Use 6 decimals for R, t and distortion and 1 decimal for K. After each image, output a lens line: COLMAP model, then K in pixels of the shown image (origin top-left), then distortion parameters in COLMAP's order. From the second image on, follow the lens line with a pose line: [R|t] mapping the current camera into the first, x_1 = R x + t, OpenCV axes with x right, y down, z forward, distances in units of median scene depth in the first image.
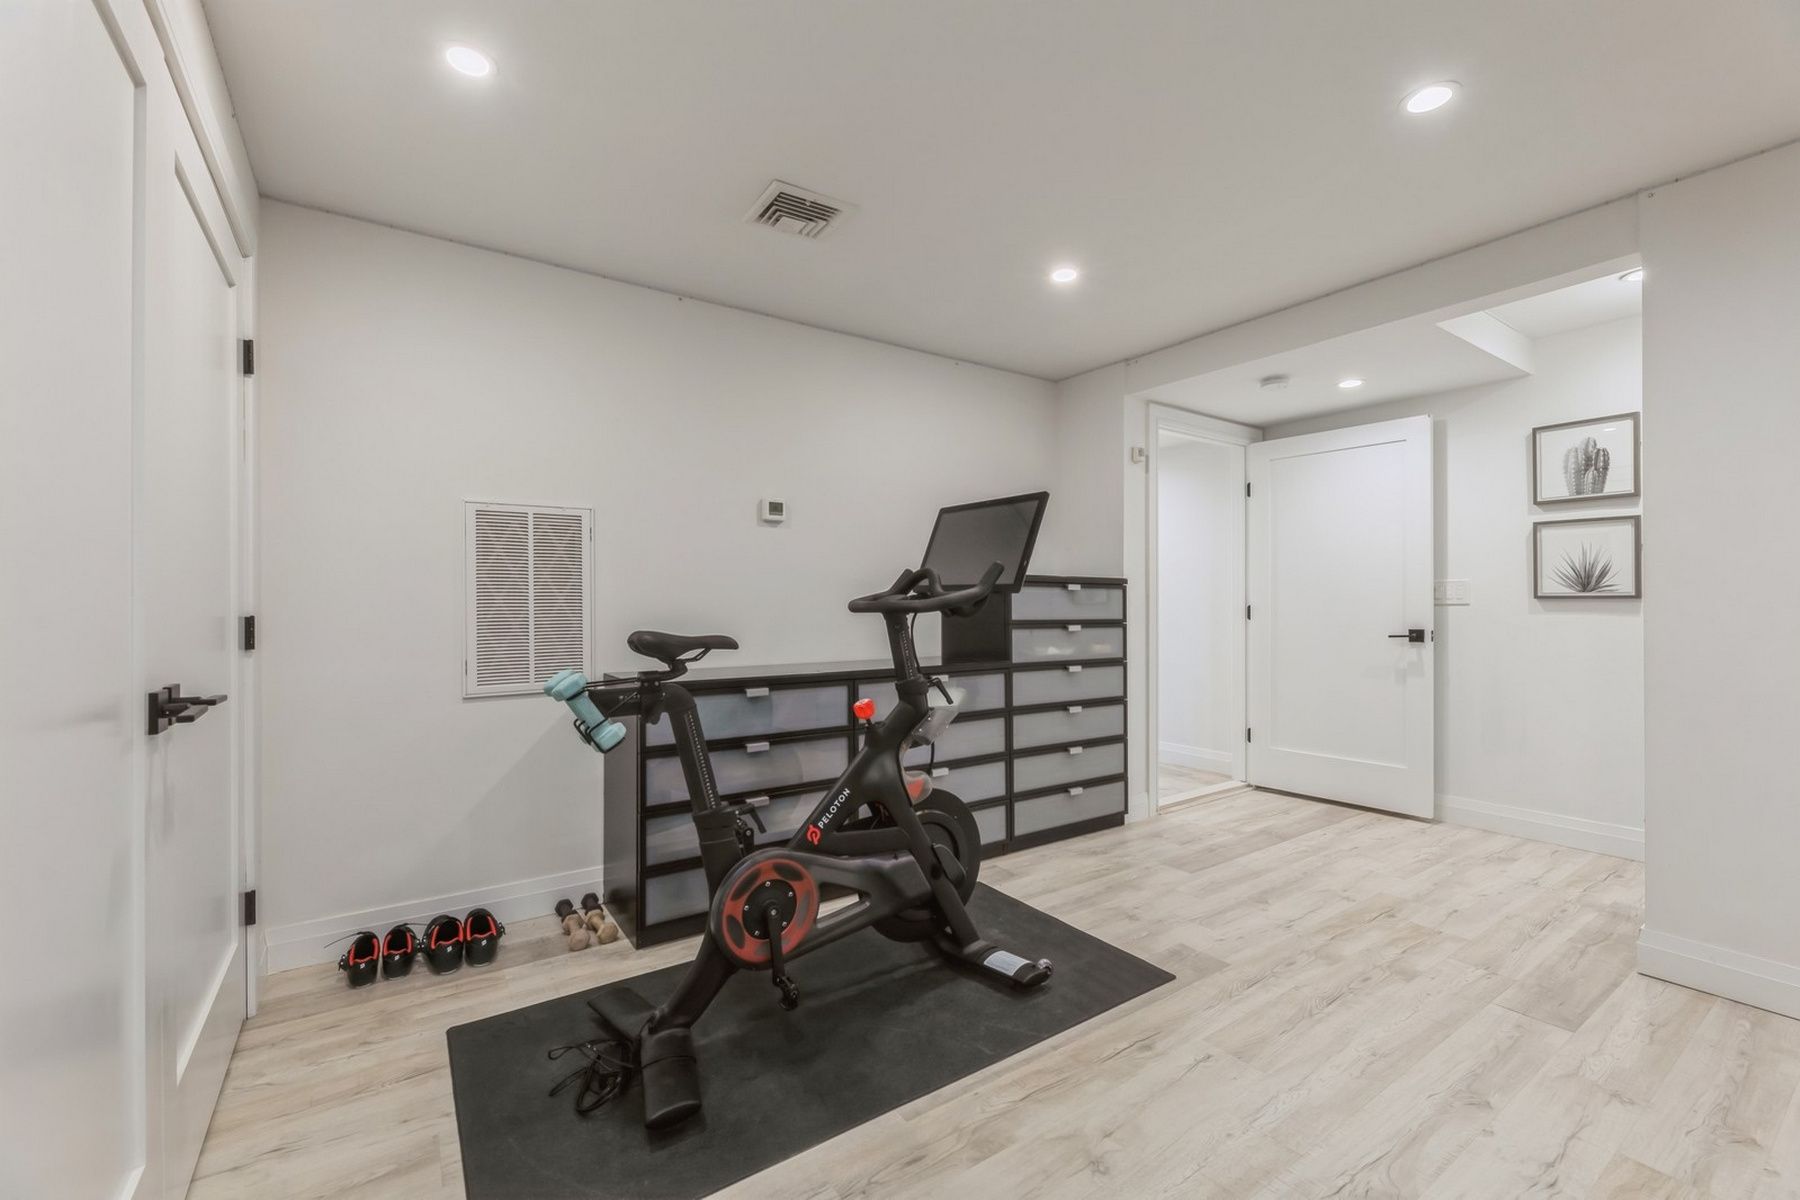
lens RADIAL K [[759.0, 0, 894.6], [0, 759.0, 599.9], [0, 0, 1]] dist [-0.000756, -0.000343]
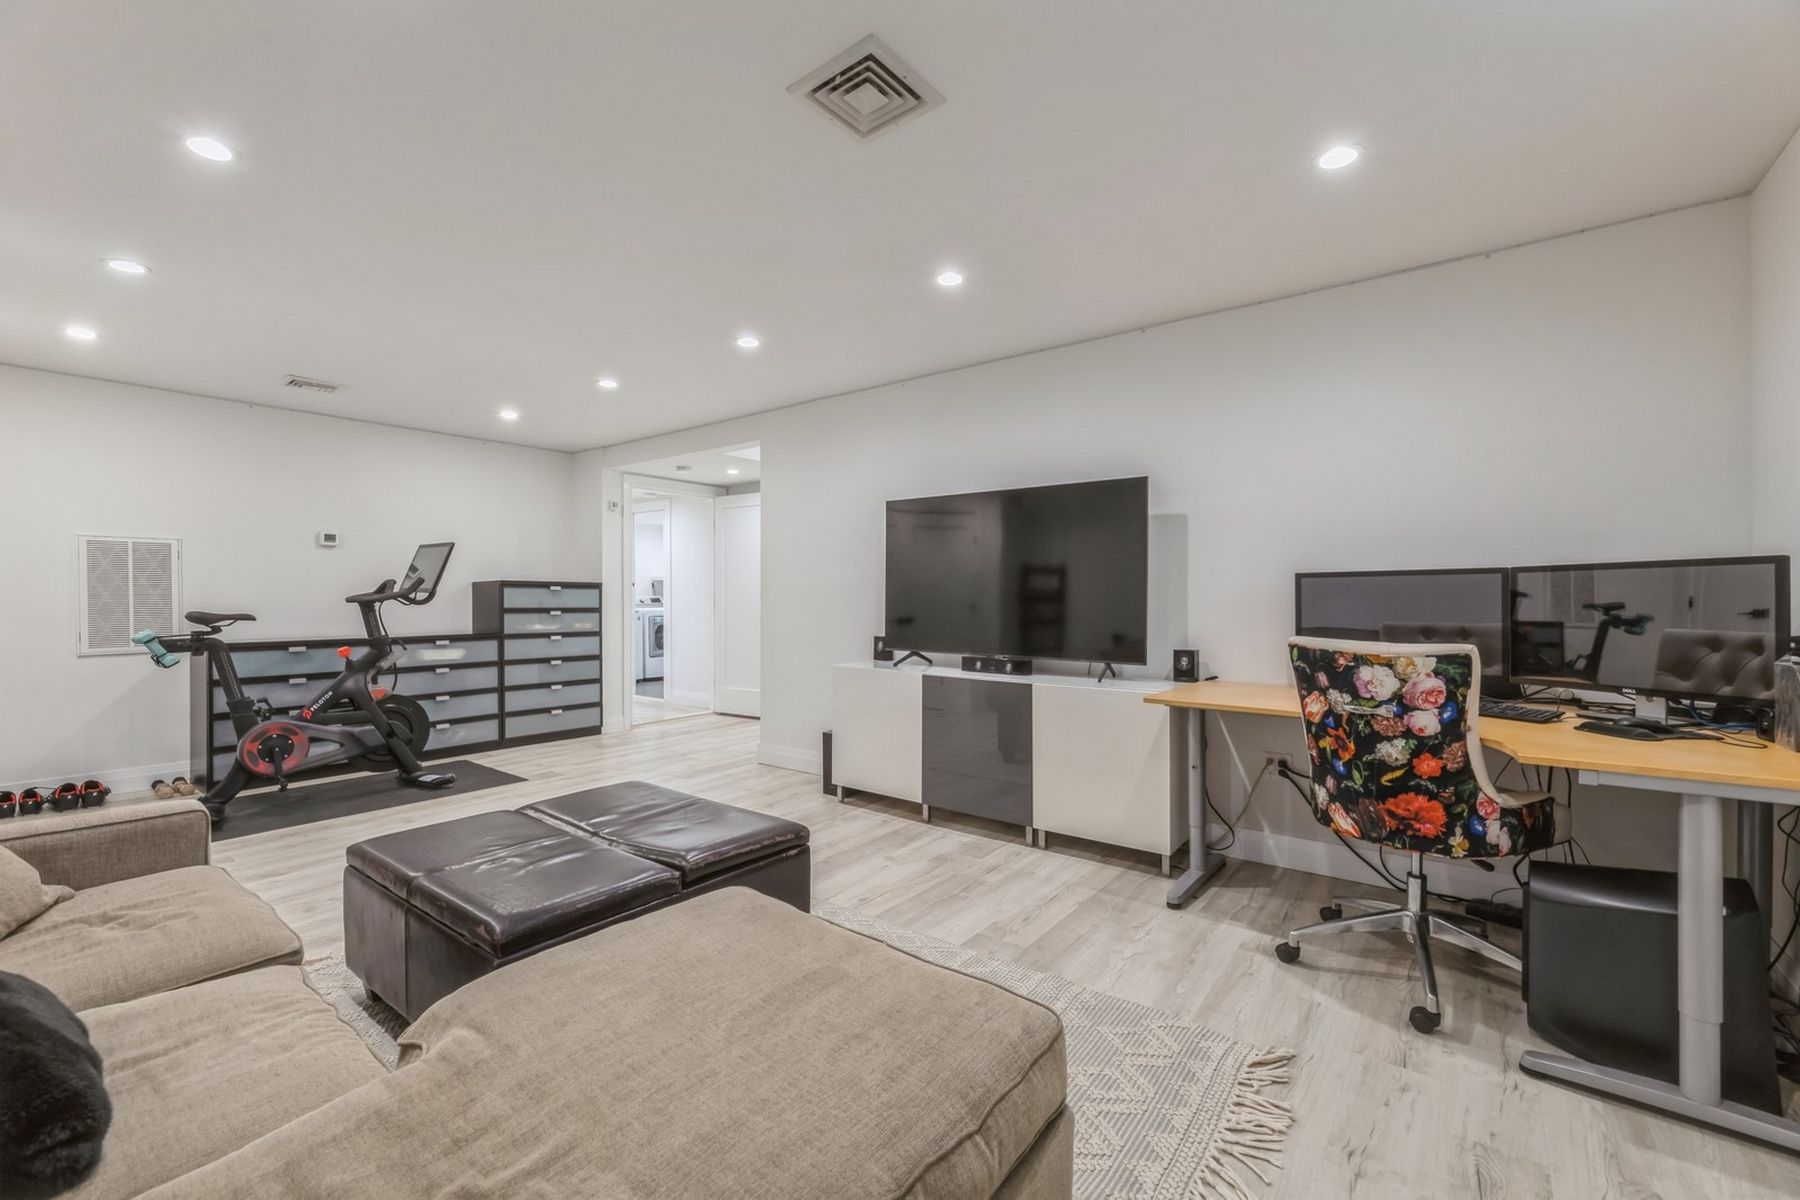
lens RADIAL K [[759.0, 0, 906.6], [0, 759.0, 599.8], [0, 0, 1]] dist [-0.000756, -0.000343]
pose [[0.947516, -0.001308, 0.319706, 0.581630], [-0.001076, 0.999973, 0.007278, -0.005484], [-0.319706, -0.007240, 0.947489, -1.079788]]
